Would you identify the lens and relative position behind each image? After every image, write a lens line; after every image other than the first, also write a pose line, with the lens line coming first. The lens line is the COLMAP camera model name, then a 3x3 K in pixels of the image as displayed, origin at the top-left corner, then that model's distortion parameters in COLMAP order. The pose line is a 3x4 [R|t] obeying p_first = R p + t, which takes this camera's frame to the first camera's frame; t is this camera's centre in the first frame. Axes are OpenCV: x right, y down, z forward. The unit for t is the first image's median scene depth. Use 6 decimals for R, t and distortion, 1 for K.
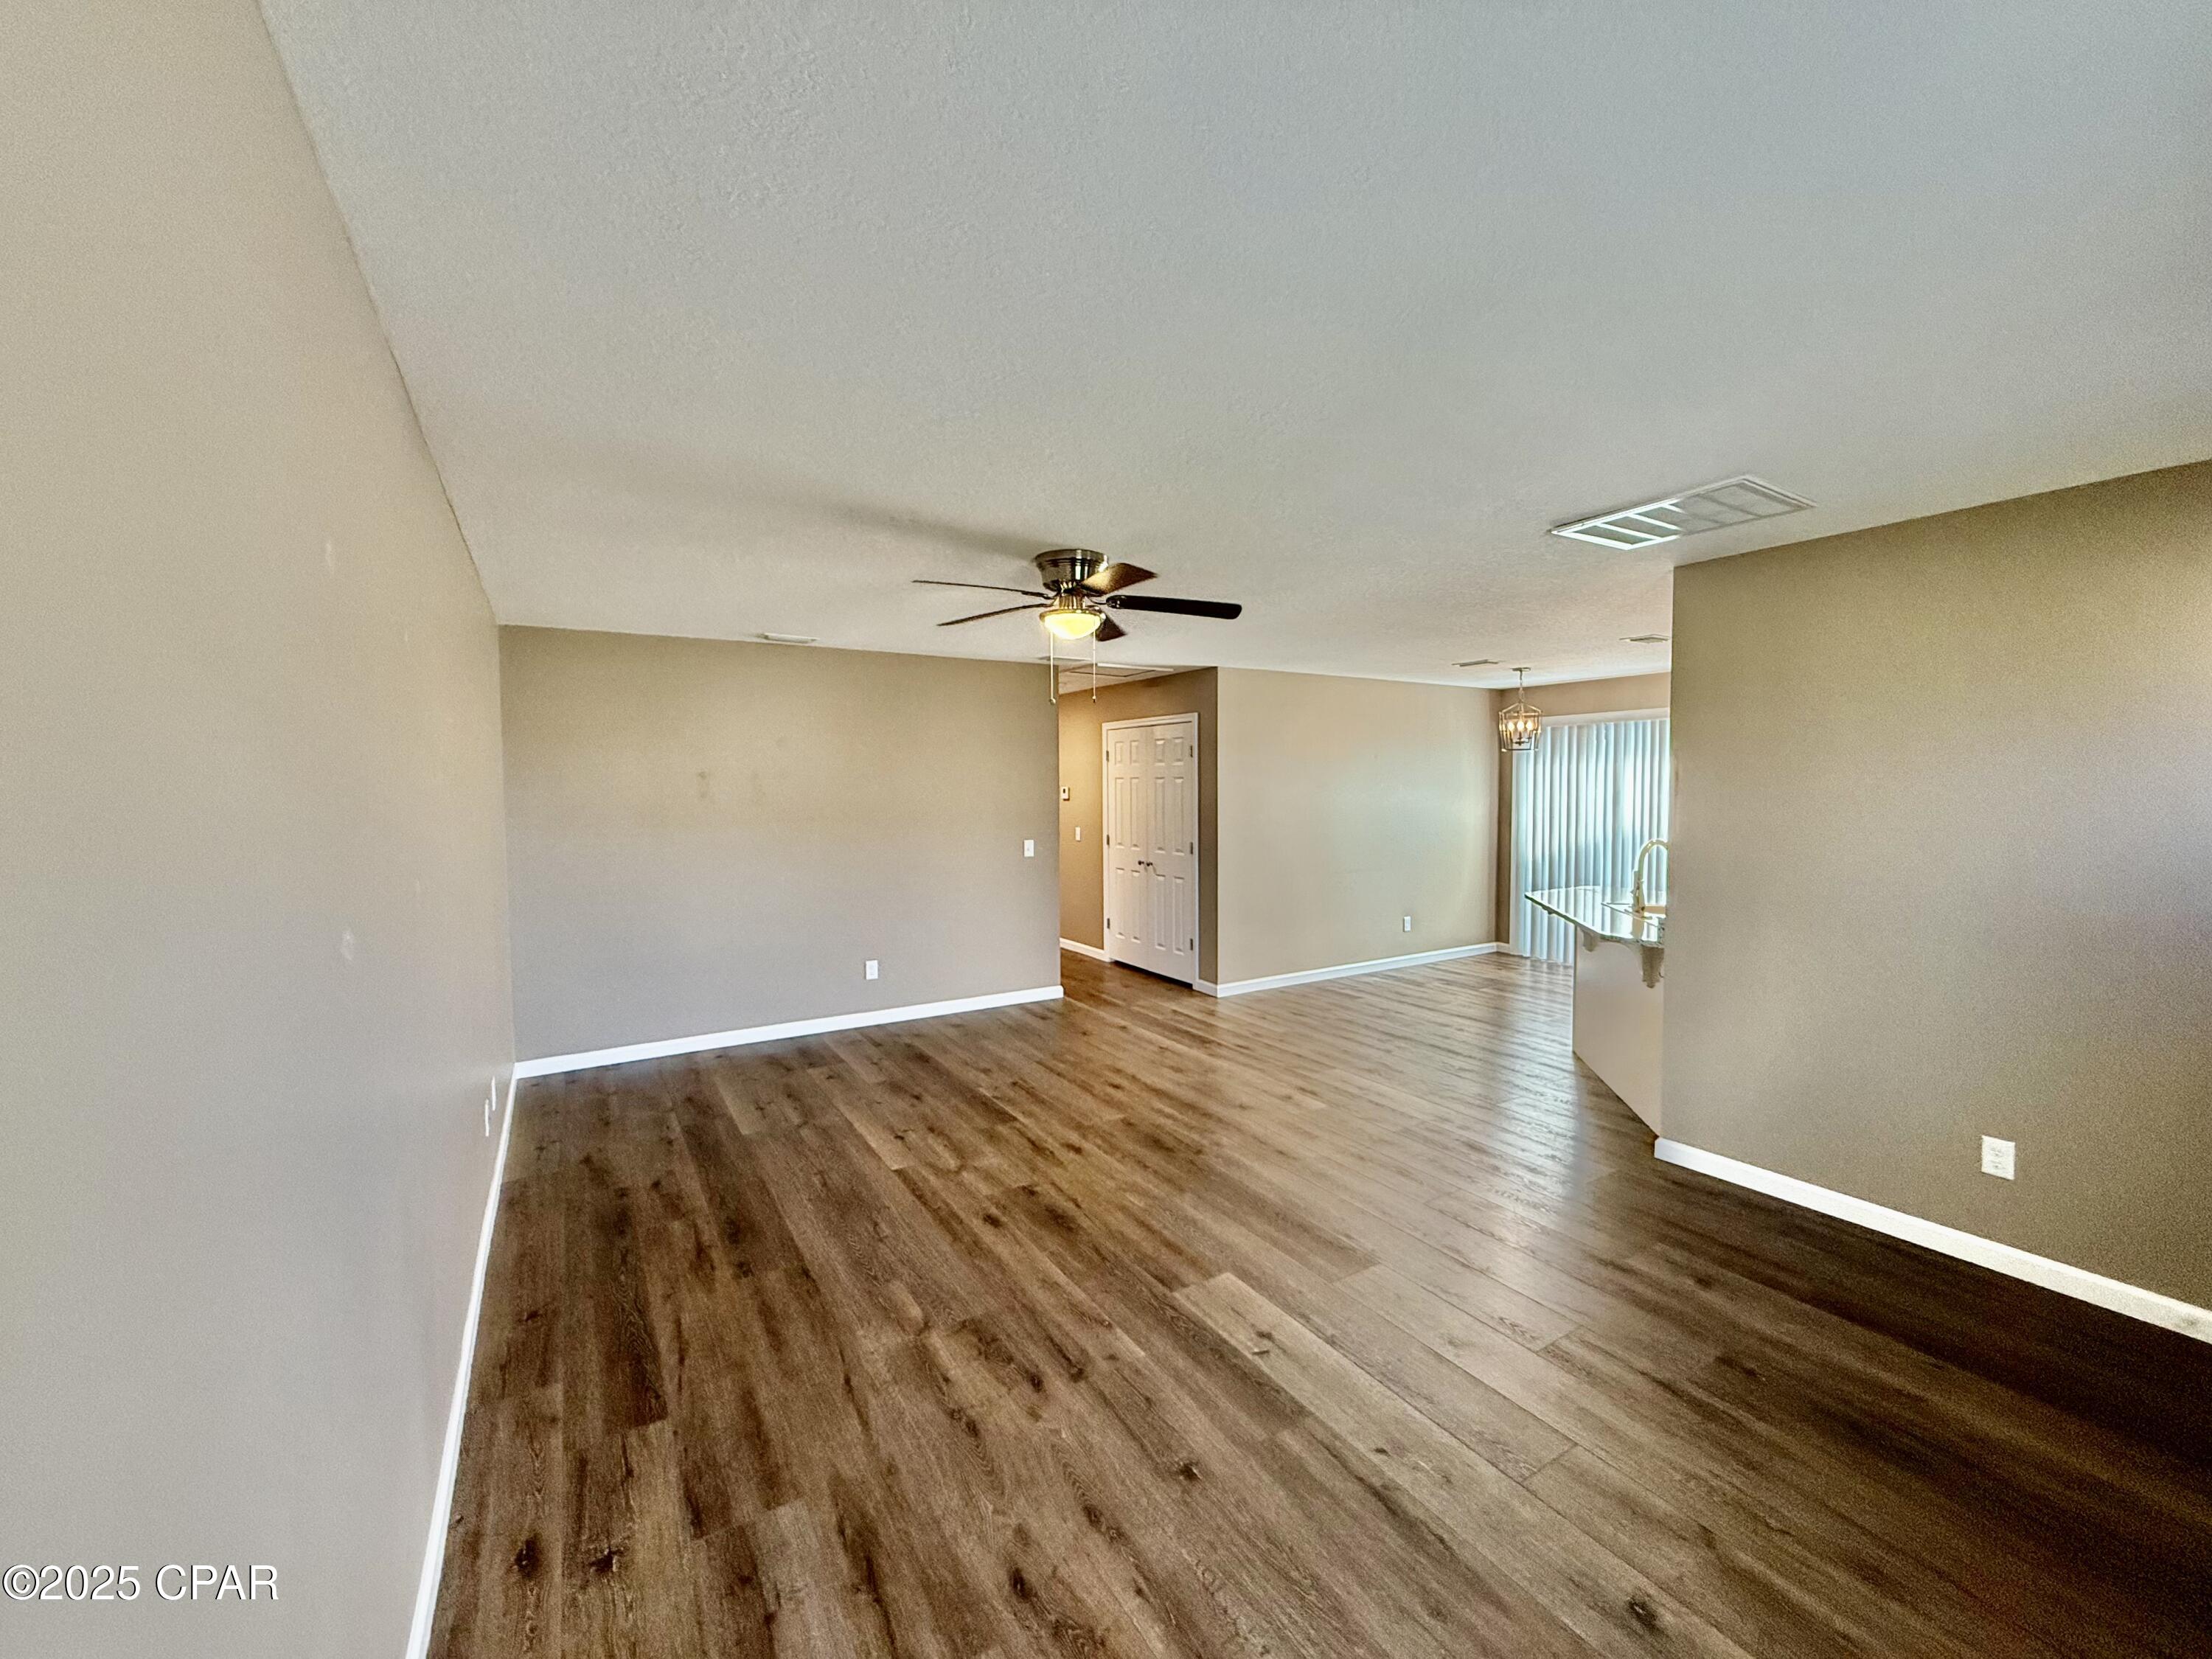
lens RADIAL K [[879.4, 0, 1102.9], [0, 879.4, 830.6], [0, 0, 1]] dist [-0.000728, 0.000636]
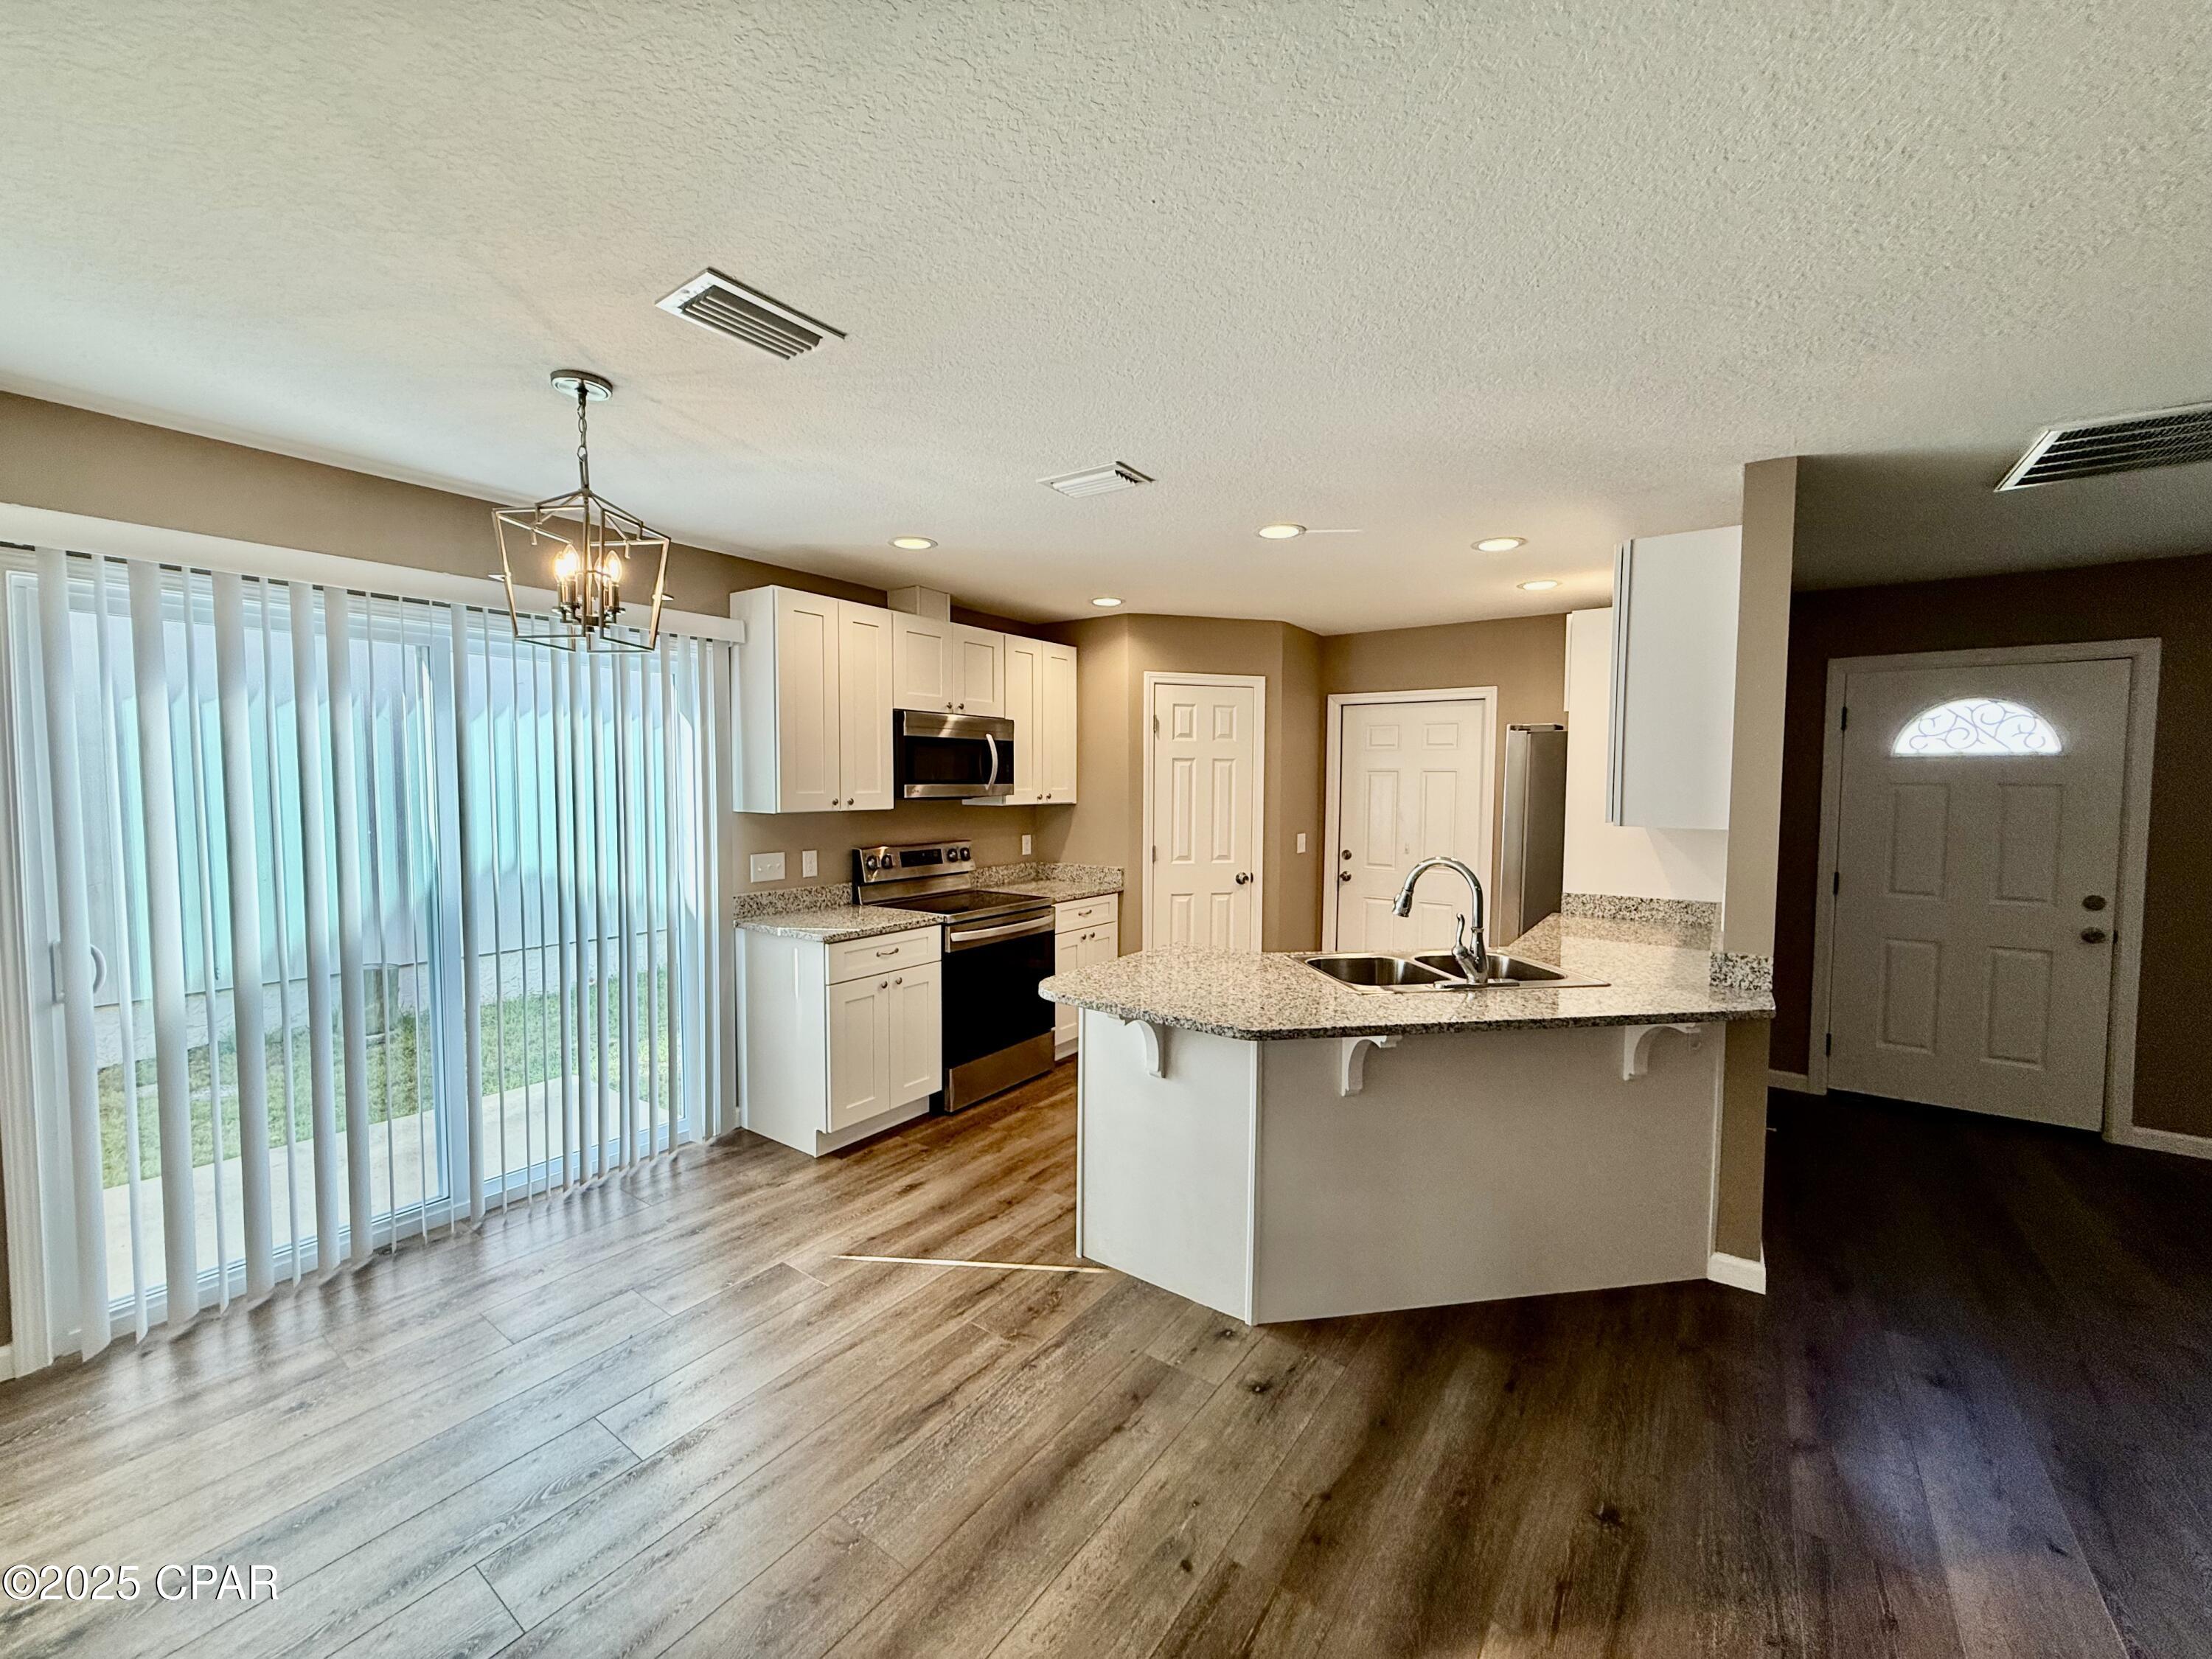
lens RADIAL K [[879.4, 0, 1102.3], [0, 879.4, 824.6], [0, 0, 1]] dist [-0.000728, 0.000636]
pose [[-0.386222, -0.044575, 0.921328, 0.196045], [0.041709, 0.996966, 0.065719, -0.072408], [-0.921463, 0.063810, -0.383191, 1.712876]]
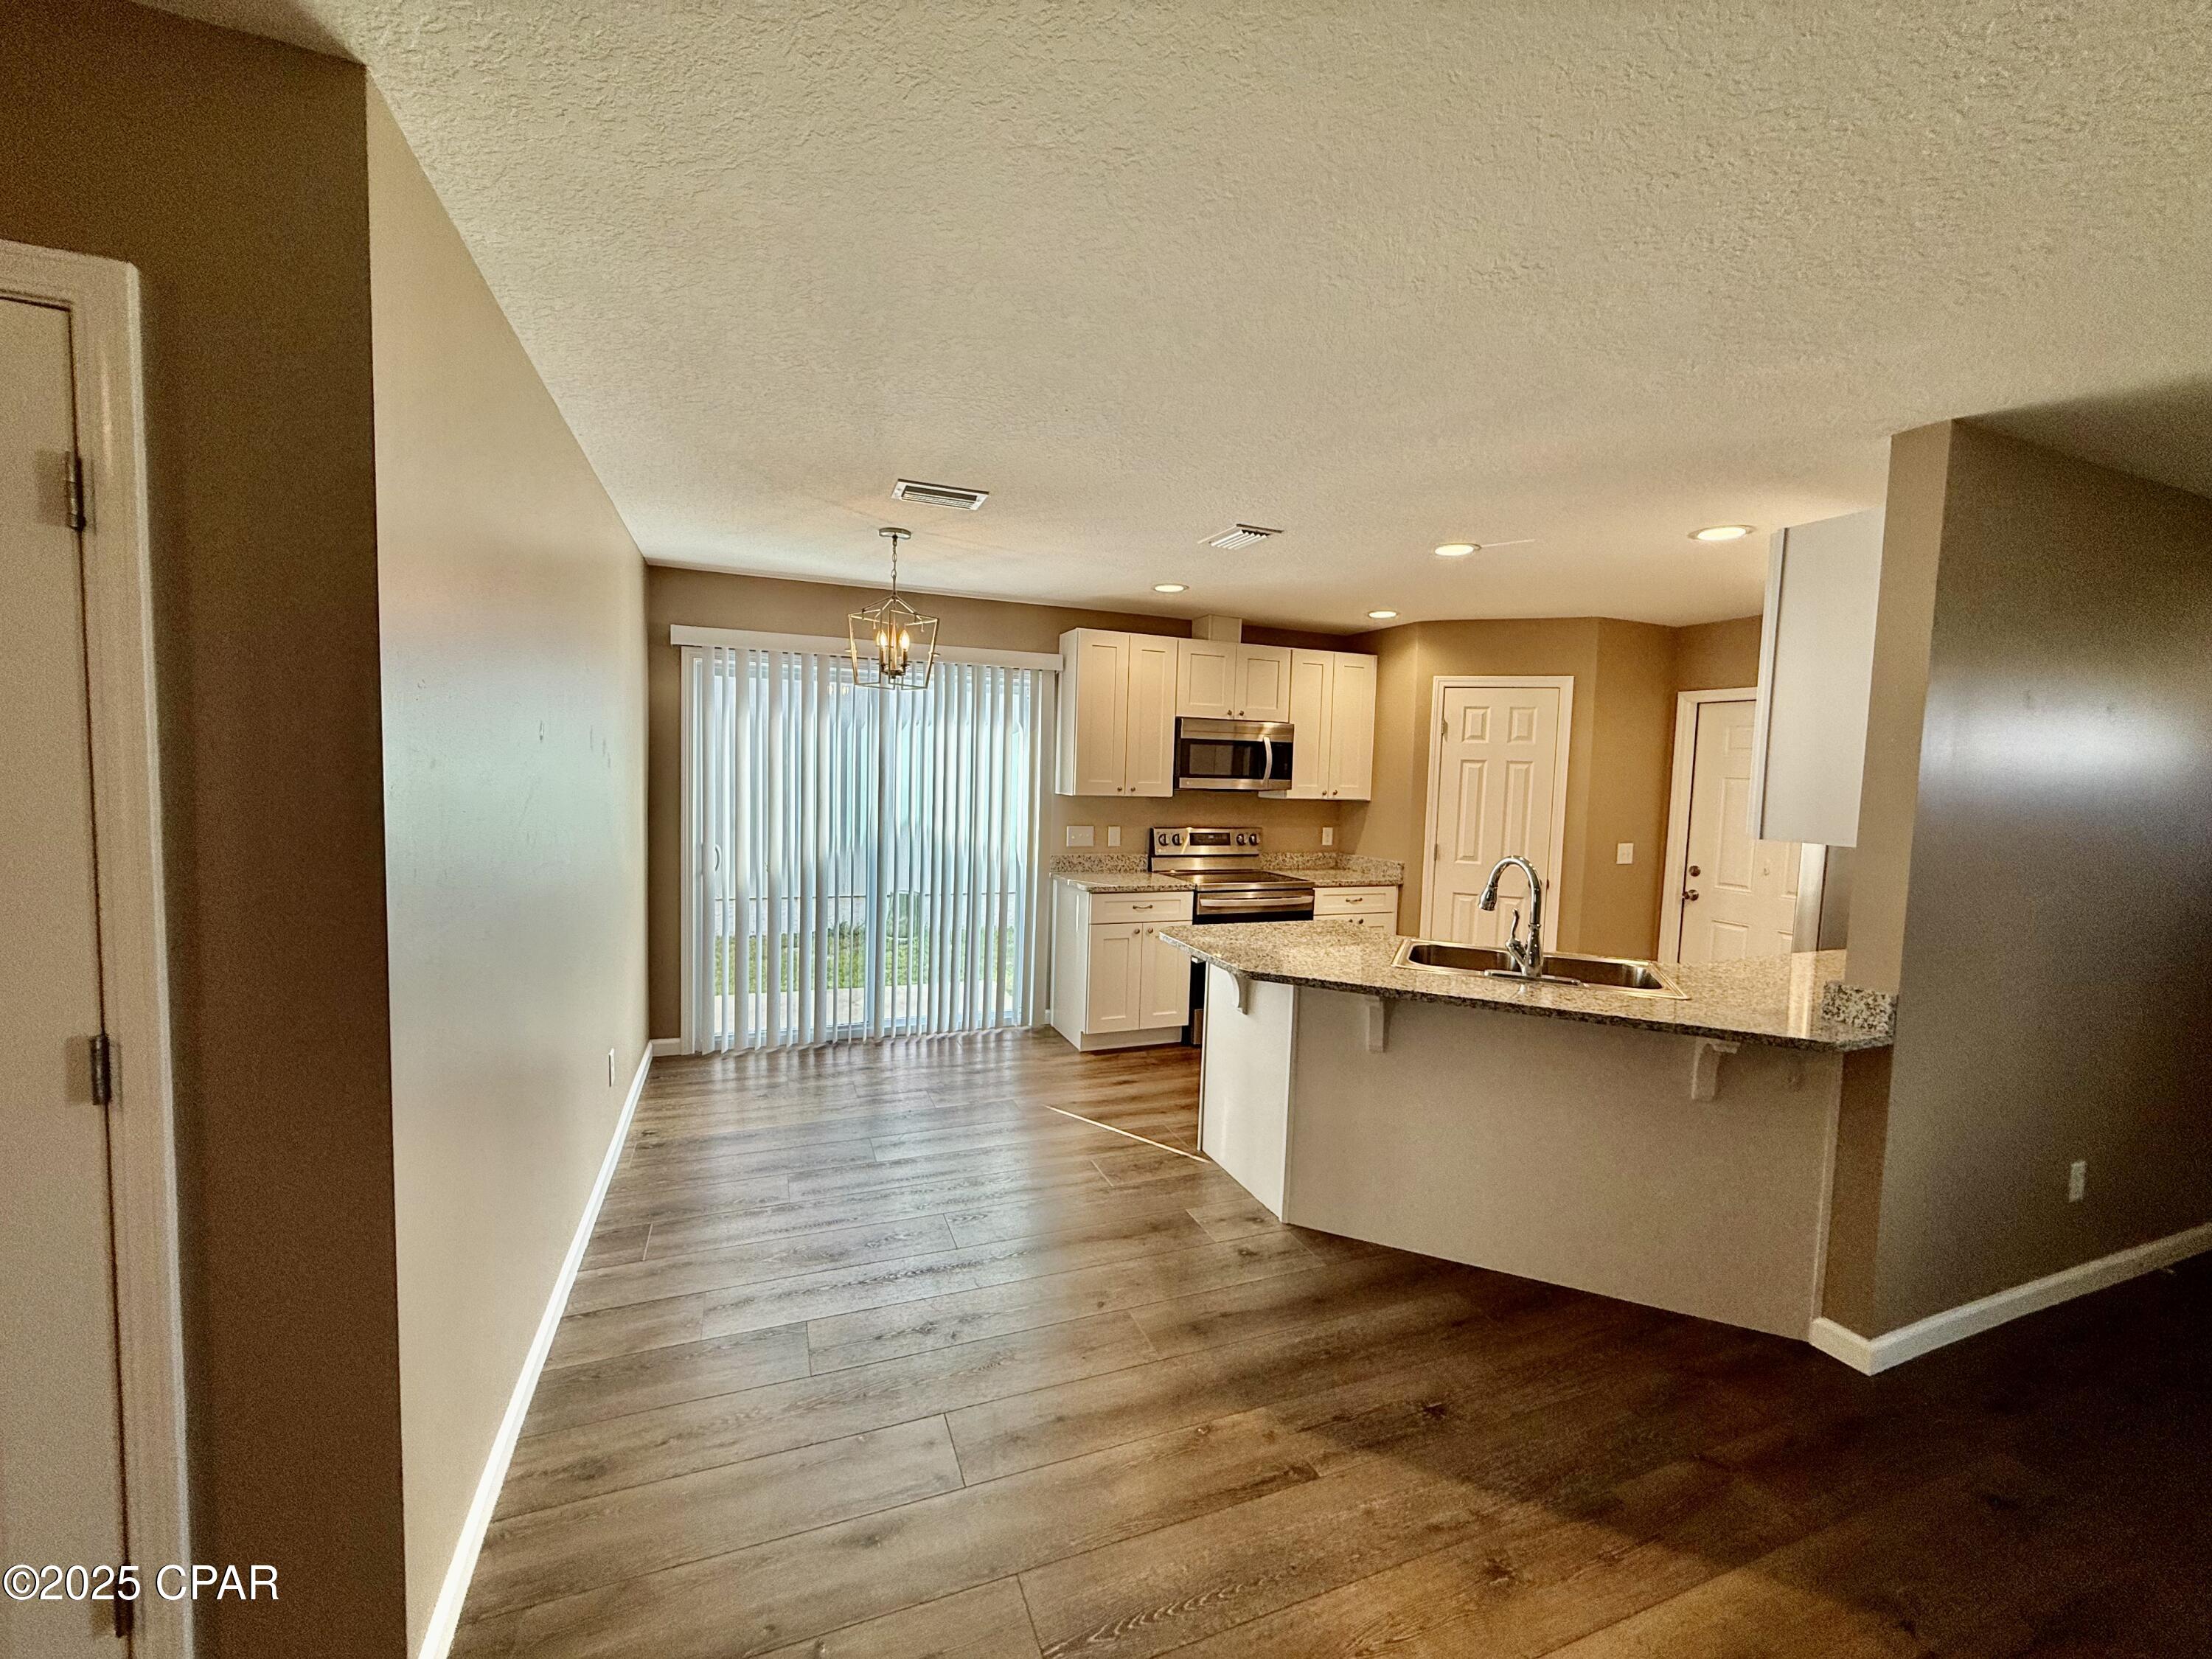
lens RADIAL K [[879.4, 0, 1103.1], [0, 879.4, 824.6], [0, 0, 1]] dist [-0.000728, 0.000636]
pose [[0.173794, -0.052768, 0.983367, -0.058053], [0.017652, 0.998570, 0.050464, -0.058878], [-0.984624, 0.008588, 0.174477, 1.403210]]
